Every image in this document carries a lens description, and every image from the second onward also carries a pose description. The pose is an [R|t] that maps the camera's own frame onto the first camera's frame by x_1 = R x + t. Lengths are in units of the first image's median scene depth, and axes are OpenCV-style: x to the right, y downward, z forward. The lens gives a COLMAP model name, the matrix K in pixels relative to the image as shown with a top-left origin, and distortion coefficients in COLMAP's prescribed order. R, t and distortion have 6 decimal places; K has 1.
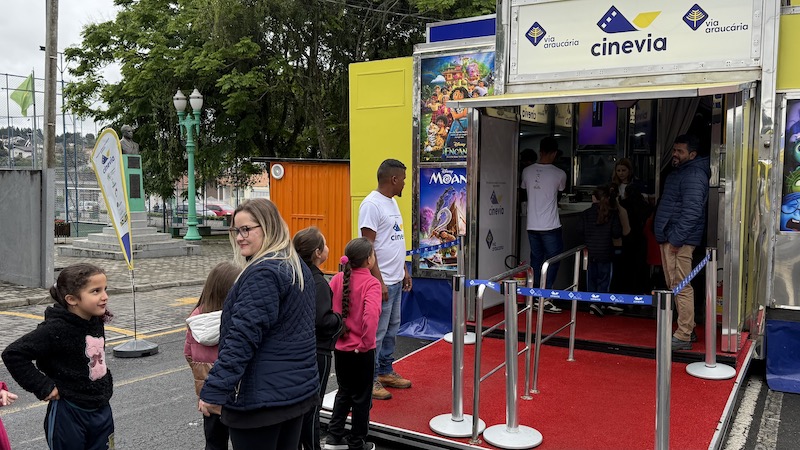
lens RADIAL K [[695.2, 0, 400.0], [0, 695.2, 225.0], [0, 0, 1]] dist [0.157368, -0.298231]
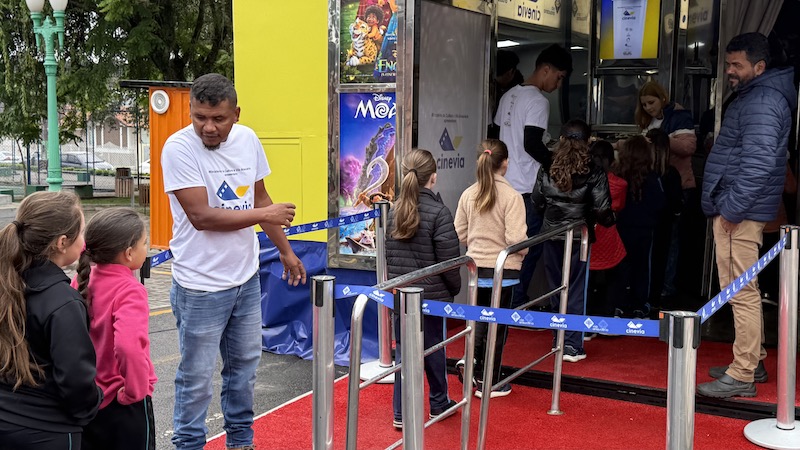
lens RADIAL K [[977.2, 0, 400.0], [0, 977.2, 225.0], [0, 0, 1]] dist [0.101764, -0.040760]
pose [[0.999864, 0.004817, 0.015748, 0.070063], [-0.005462, 0.999136, 0.041190, -0.000266], [-0.015536, -0.041270, 0.999027, 0.125800]]
